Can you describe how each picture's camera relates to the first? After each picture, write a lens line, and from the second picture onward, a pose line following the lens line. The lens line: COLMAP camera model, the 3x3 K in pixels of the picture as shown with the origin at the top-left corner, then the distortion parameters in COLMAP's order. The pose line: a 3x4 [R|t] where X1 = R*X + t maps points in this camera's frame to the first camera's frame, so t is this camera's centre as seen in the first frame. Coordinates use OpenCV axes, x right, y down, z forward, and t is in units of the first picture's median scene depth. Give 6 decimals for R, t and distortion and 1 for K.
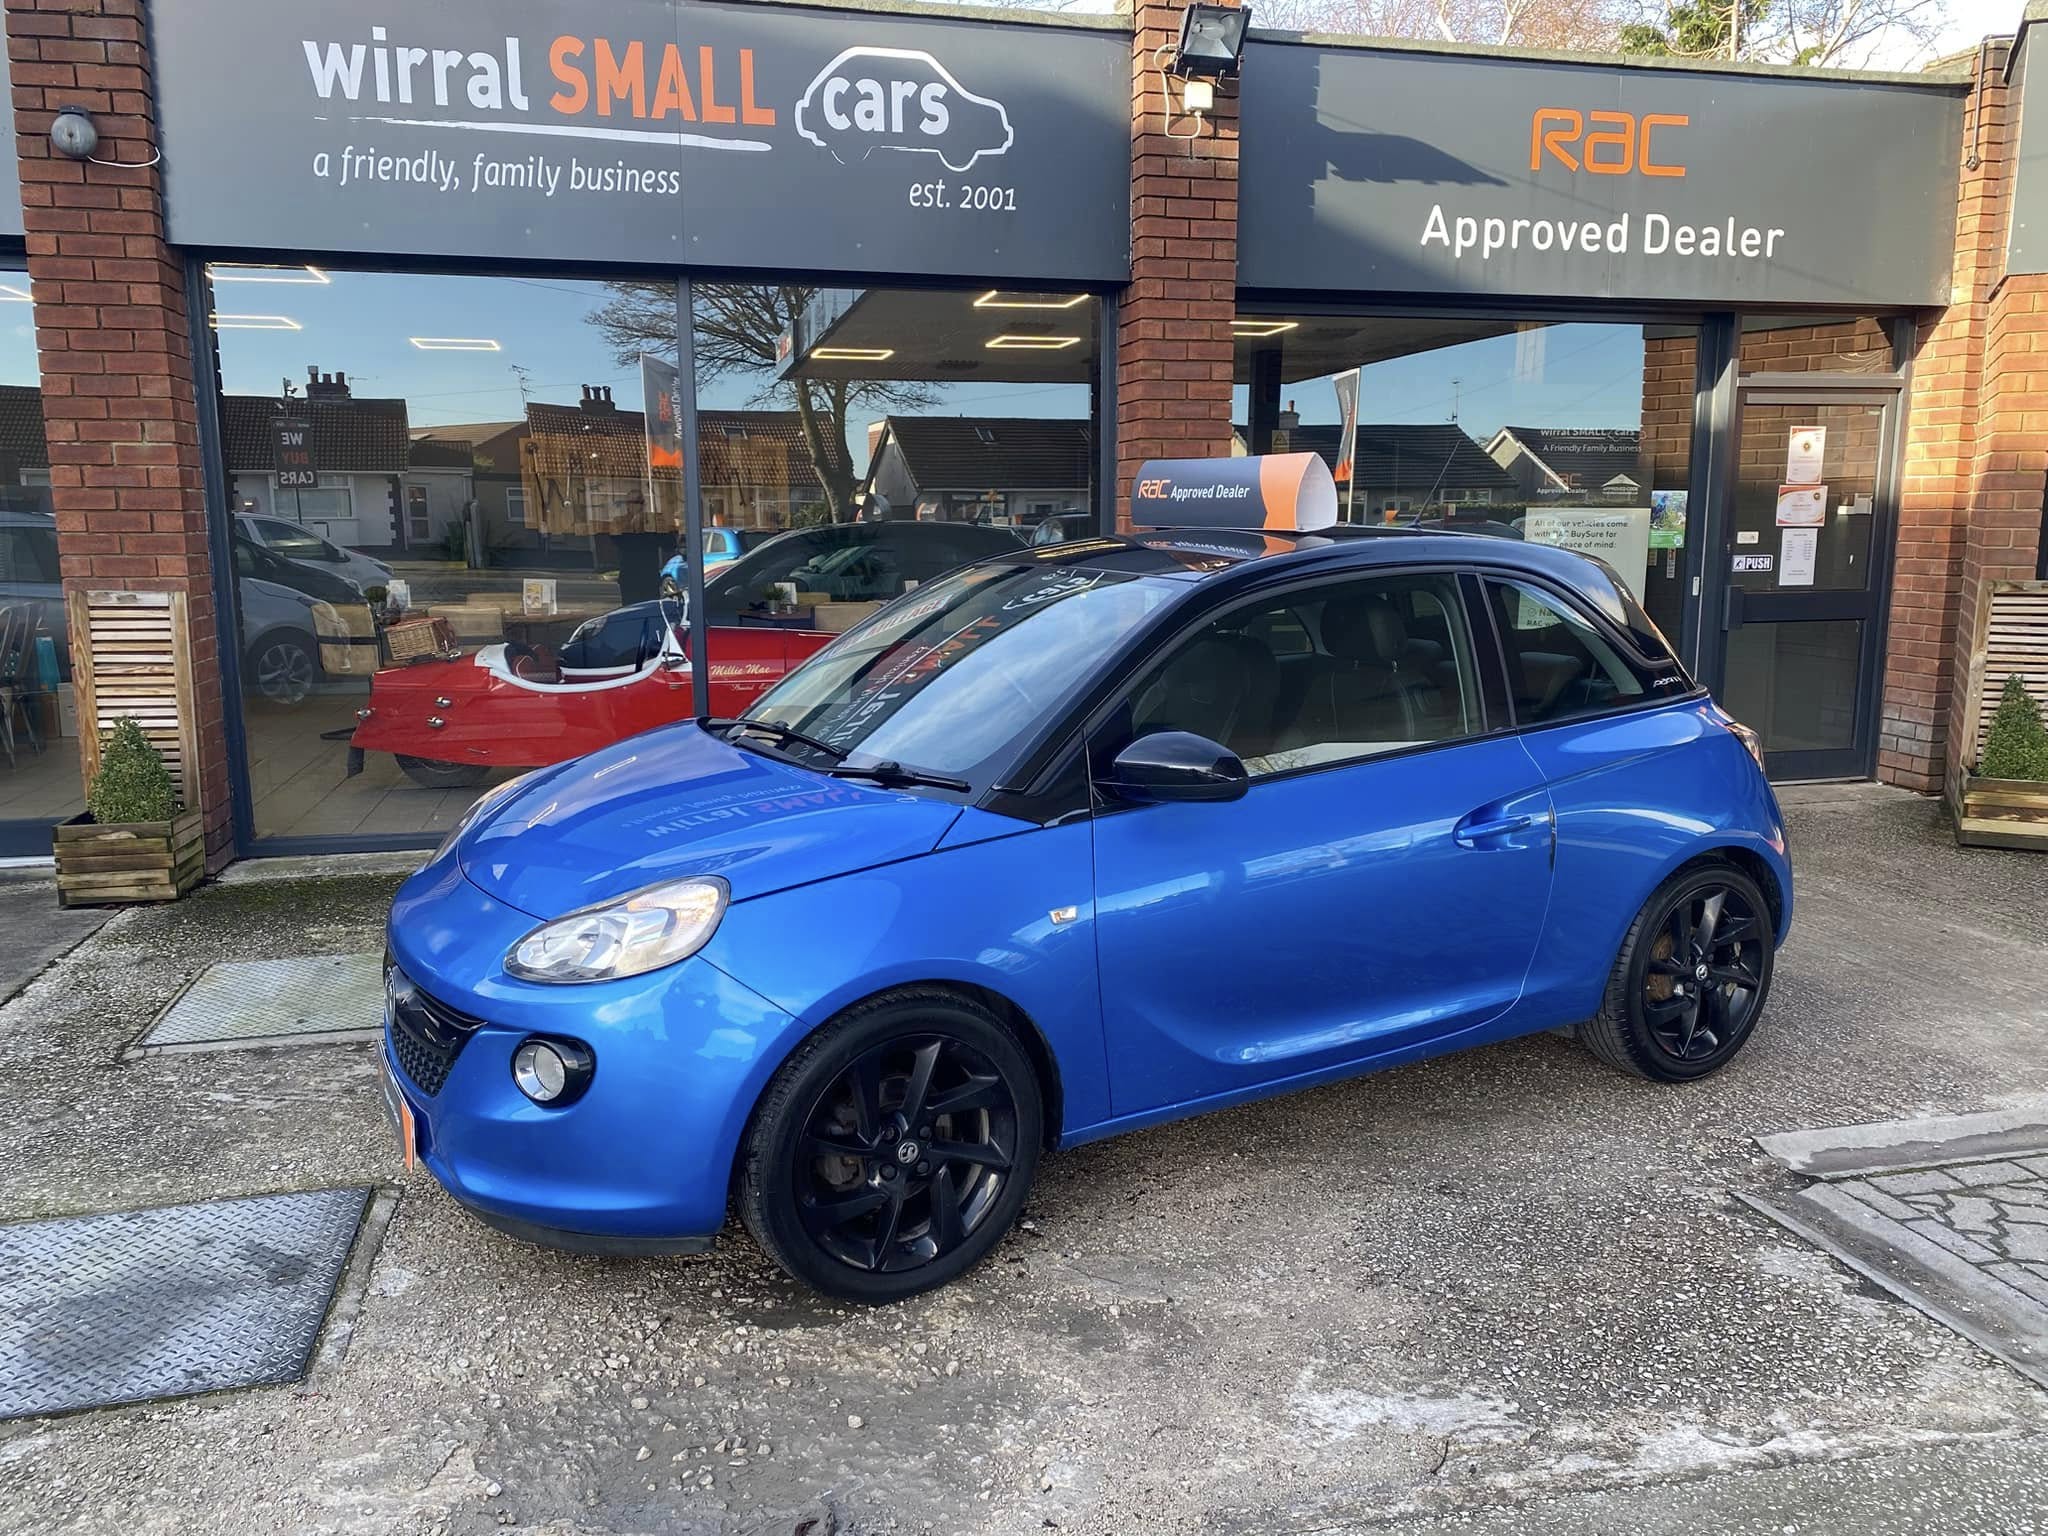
lens RADIAL K [[1538.9, 0, 1023.0], [0, 1538.9, 763.1], [0, 0, 1]] dist [0.017444, -0.003280]
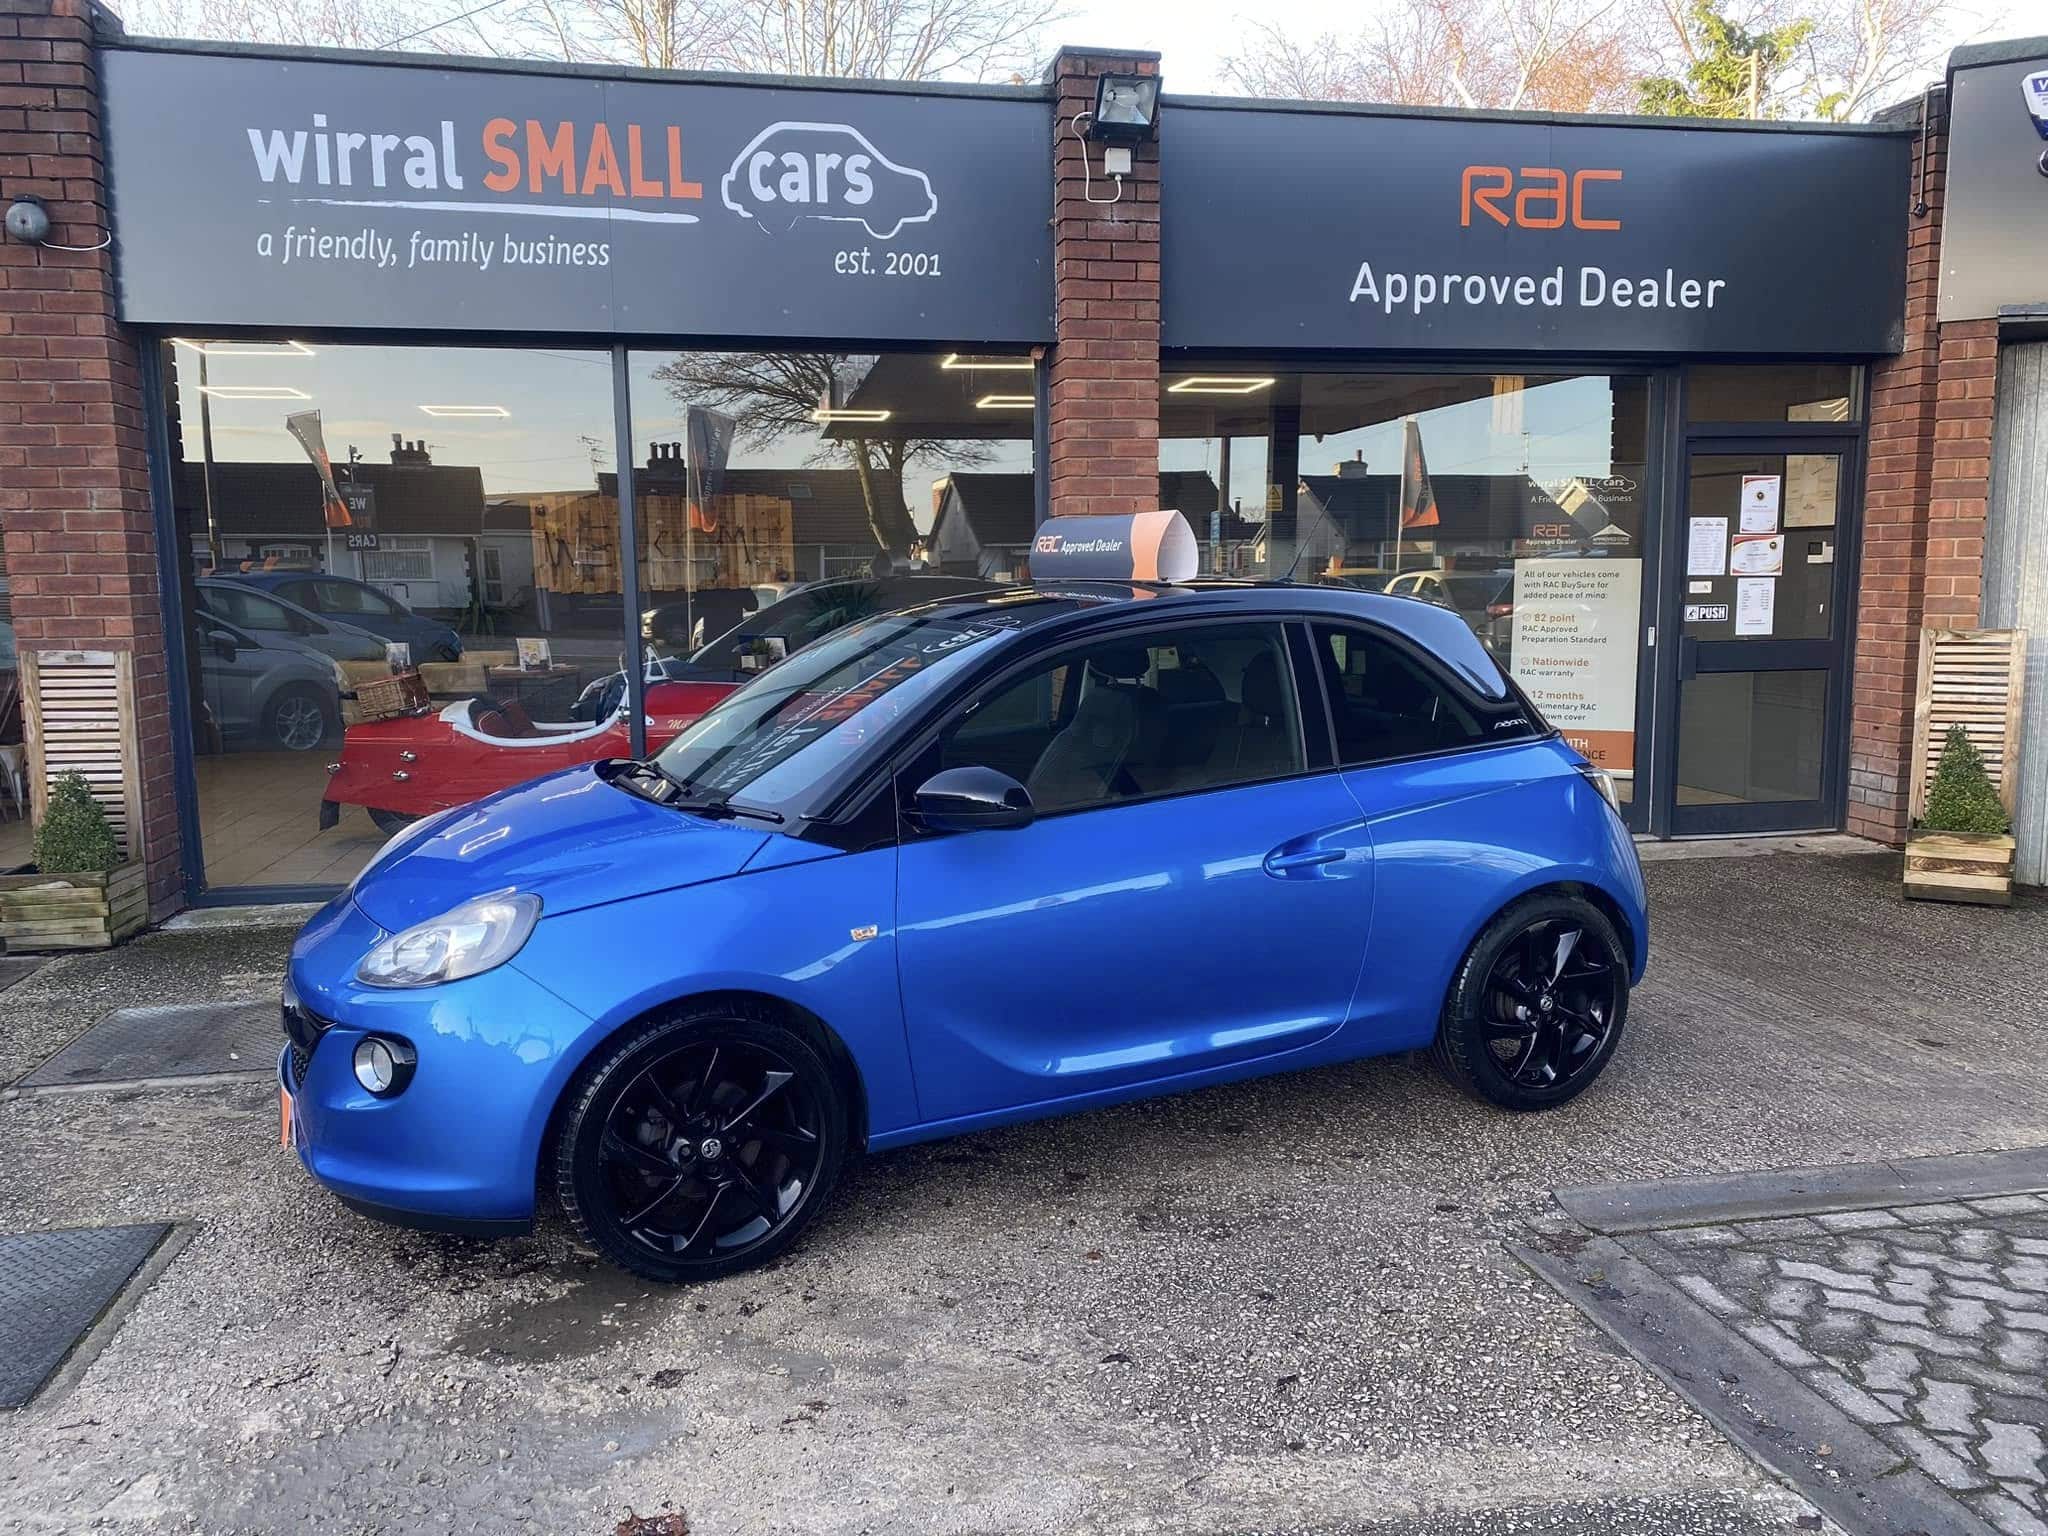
lens RADIAL K [[1539.9, 0, 1028.3], [0, 1539.9, 764.1], [0, 0, 1]] dist [0.015156, -0.000153]
pose [[0.998761, -0.002264, -0.049710, 0.105829], [0.000553, 0.999408, -0.034414, 0.001574], [0.049759, 0.034344, 0.998171, -0.008837]]
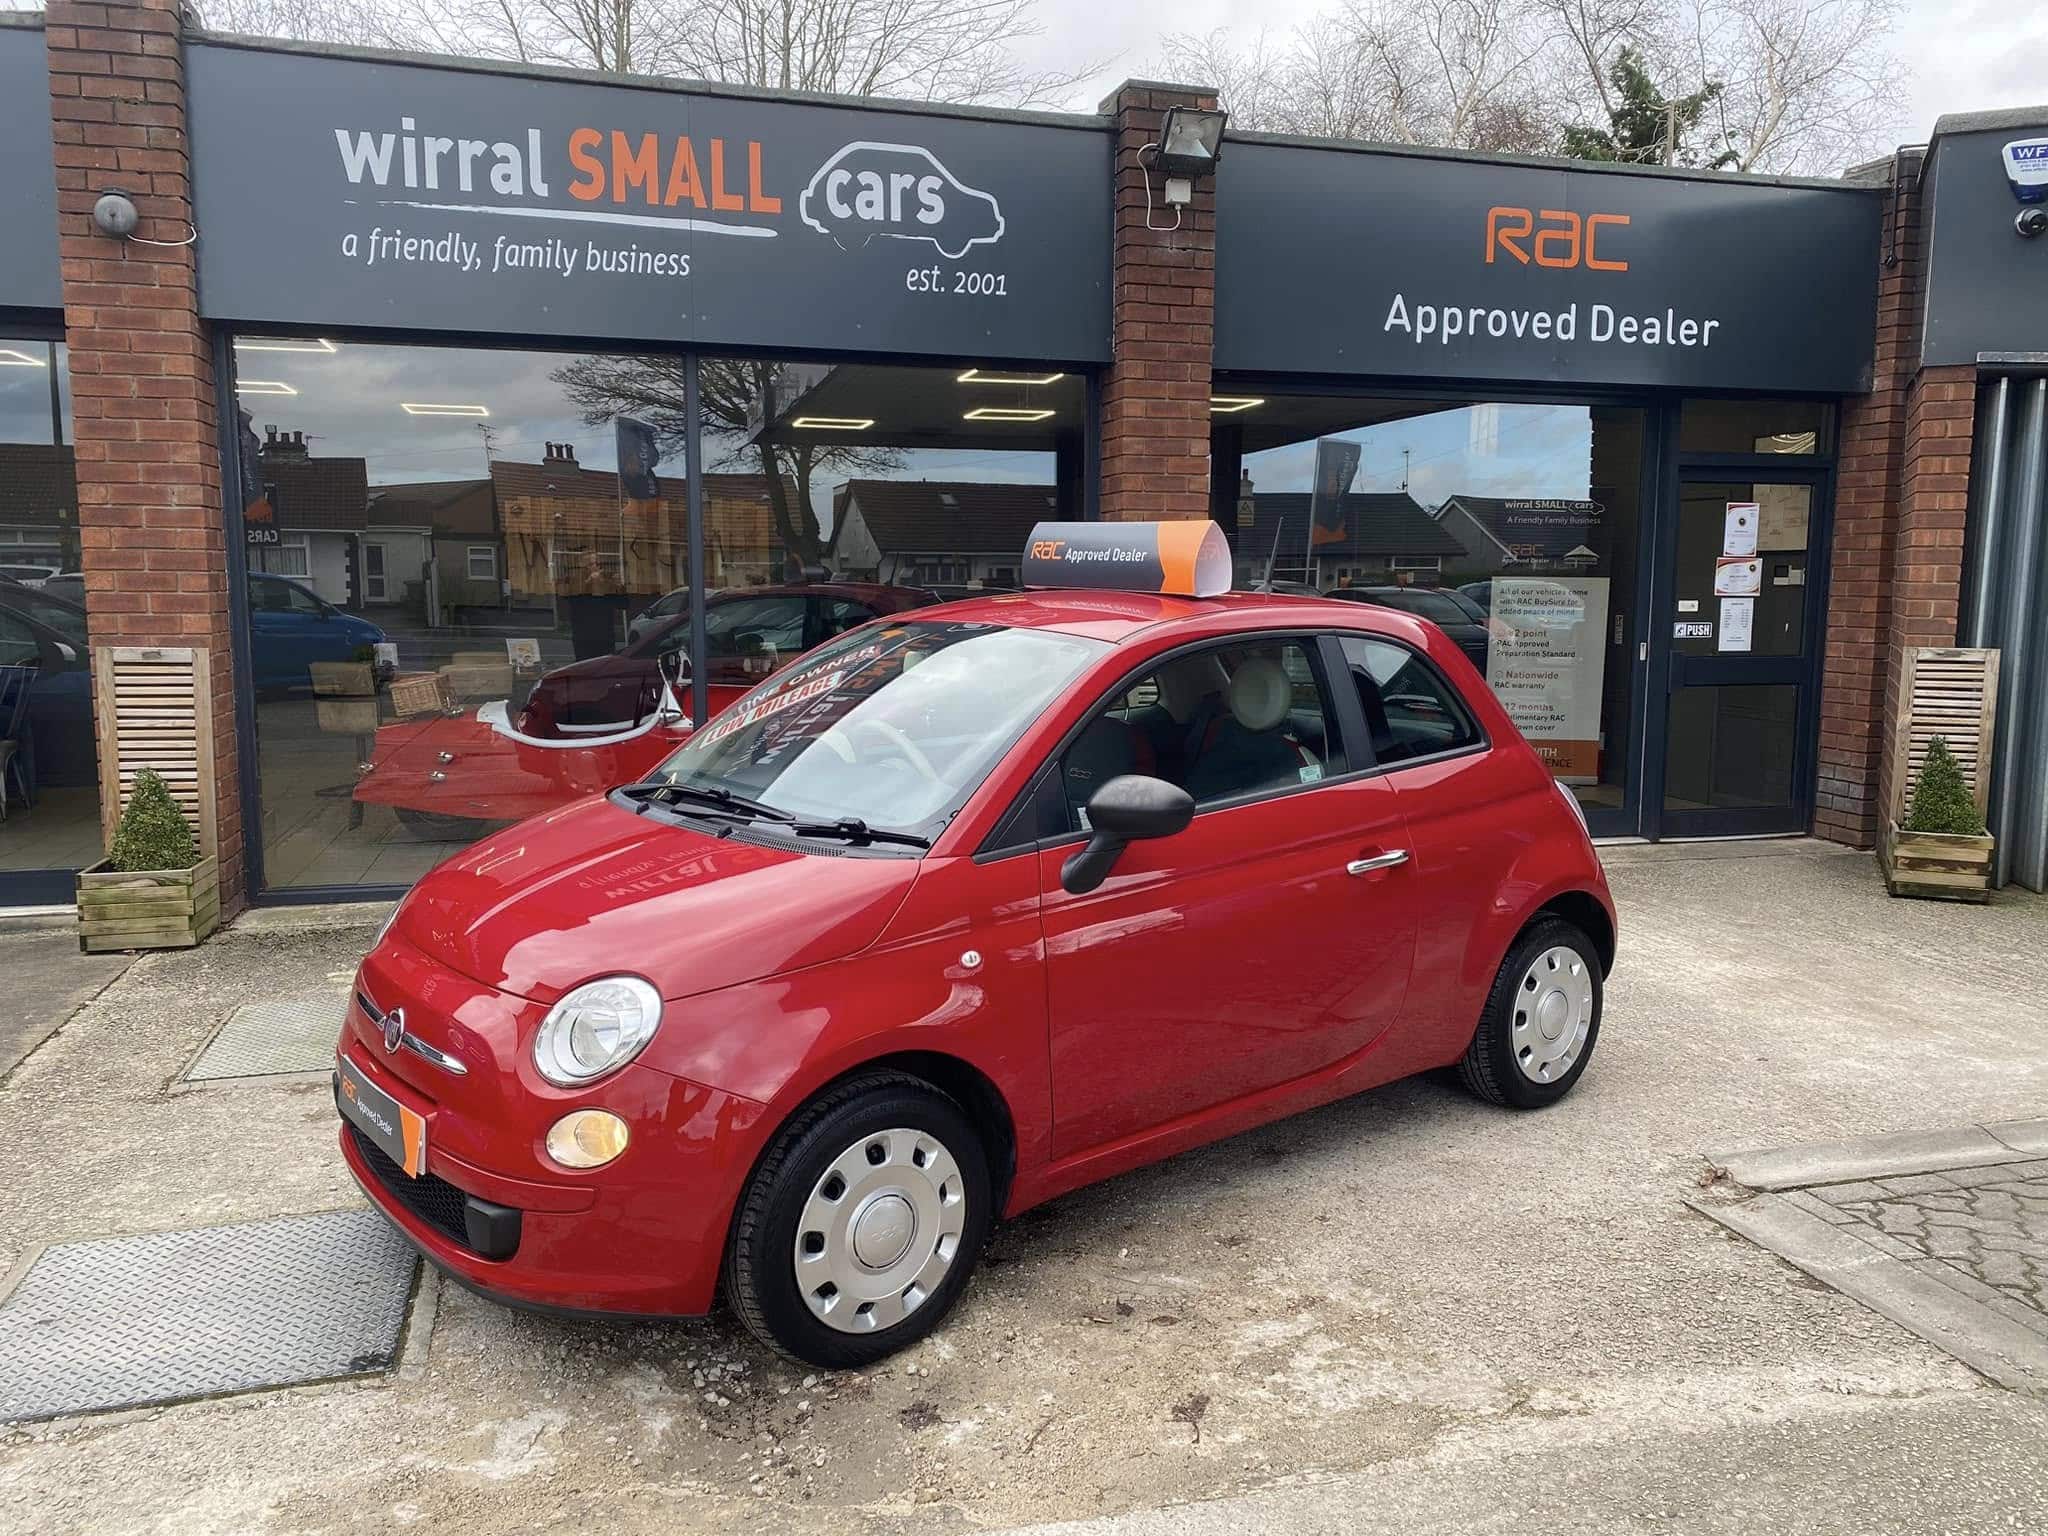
lens RADIAL K [[1538.9, 0, 1032.3], [0, 1538.9, 764.8], [0, 0, 1]] dist [0.011914, 0.005402]
pose [[0.999417, 0.003066, 0.034013, -0.022423], [-0.001733, 0.999231, -0.039167, 0.006308], [-0.034107, 0.039085, 0.998654, -0.046889]]
